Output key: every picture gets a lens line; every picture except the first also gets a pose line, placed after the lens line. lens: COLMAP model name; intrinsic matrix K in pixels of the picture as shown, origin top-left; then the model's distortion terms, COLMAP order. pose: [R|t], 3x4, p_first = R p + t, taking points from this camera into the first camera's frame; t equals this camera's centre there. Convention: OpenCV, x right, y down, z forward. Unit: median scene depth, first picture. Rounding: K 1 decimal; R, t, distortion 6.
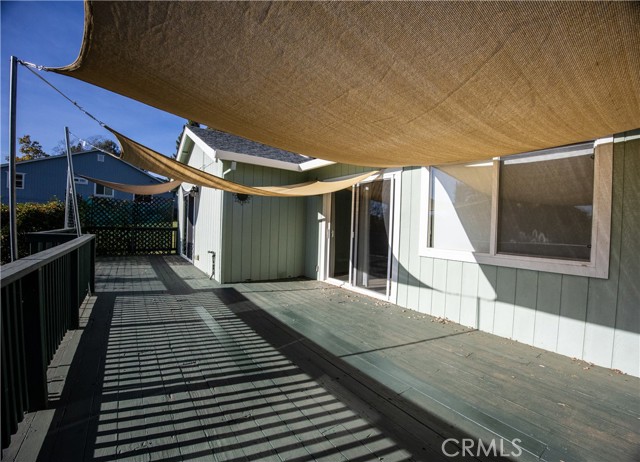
lens RADIAL K [[276.6, 0, 305.1], [0, 276.6, 232.3], [0, 0, 1]] dist [-0.032113, 0.000004]
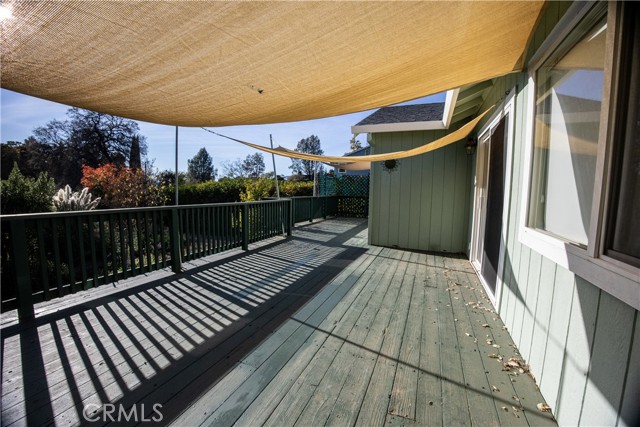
lens RADIAL K [[246.8, 0, 320.0], [0, 246.8, 213.5], [0, 0, 1]] dist [-0.001519, -0.000020]
pose [[0.534919, 0.056145, -0.843036, 0.279088], [-0.018412, 0.998327, 0.054805, 0.004754], [0.844703, -0.013794, 0.535058, 0.180959]]
